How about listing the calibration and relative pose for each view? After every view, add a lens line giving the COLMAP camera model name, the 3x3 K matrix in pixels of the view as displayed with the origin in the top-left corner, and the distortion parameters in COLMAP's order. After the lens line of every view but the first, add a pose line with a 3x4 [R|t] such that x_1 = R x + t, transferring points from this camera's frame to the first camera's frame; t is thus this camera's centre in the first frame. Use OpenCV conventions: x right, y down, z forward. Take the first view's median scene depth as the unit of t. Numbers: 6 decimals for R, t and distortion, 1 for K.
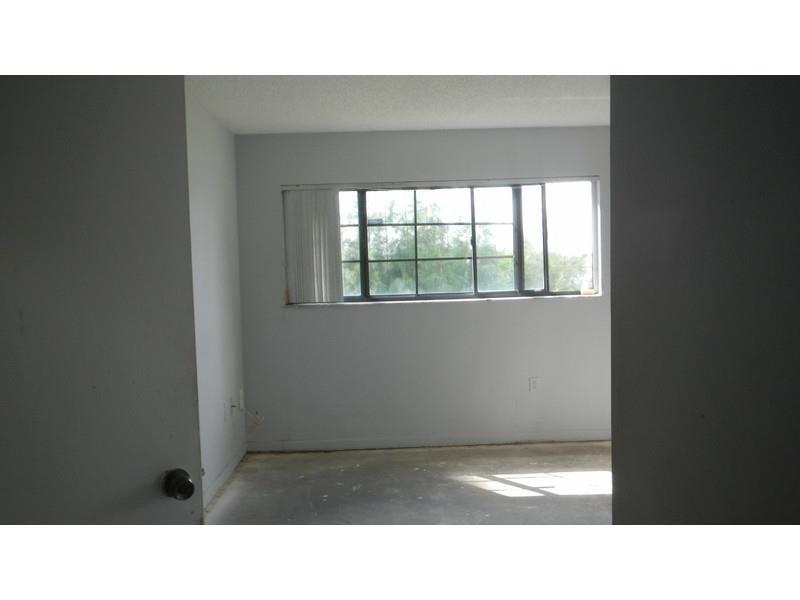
lens RADIAL K [[666.4, 0, 400.1], [0, 666.4, 299.8], [0, 0, 1]] dist [0.004430, -0.028582]
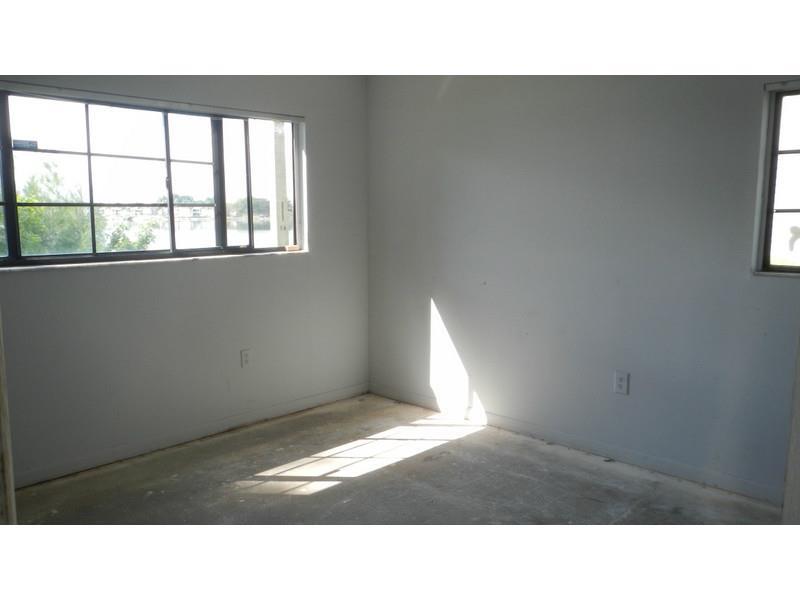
lens RADIAL K [[666.4, 0, 400.1], [0, 666.4, 300.5], [0, 0, 1]] dist [0.004430, -0.028582]
pose [[0.697250, -0.066620, 0.713726, -0.261799], [0.019862, 0.997085, 0.073666, -0.004398], [-0.716553, -0.037188, 0.696540, 0.271871]]
